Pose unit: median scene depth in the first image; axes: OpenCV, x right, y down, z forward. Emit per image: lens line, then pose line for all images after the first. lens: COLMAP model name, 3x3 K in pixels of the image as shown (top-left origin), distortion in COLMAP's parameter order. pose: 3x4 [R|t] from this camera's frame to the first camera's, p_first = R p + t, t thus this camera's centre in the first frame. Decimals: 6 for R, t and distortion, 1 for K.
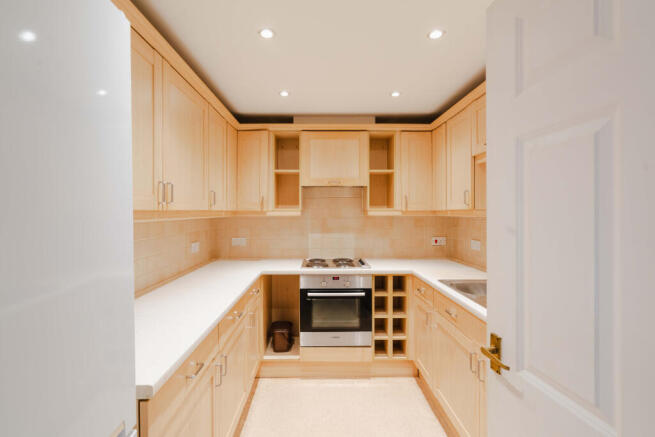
lens RADIAL K [[306.9, 0, 327.5], [0, 306.9, 218.5], [0, 0, 1]] dist [-0.004530, -0.000265]
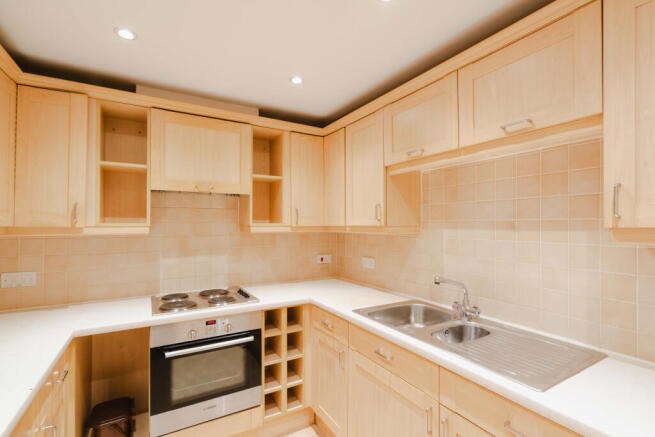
lens RADIAL K [[289.7, 0, 329.3], [0, 289.7, 224.1], [0, 0, 1]] dist [-0.001939, 0.000198]
pose [[0.861679, 0.002328, 0.507449, -0.070913], [0.008915, 0.999766, -0.019725, -0.014574], [-0.507376, 0.021520, 0.861456, 0.265193]]
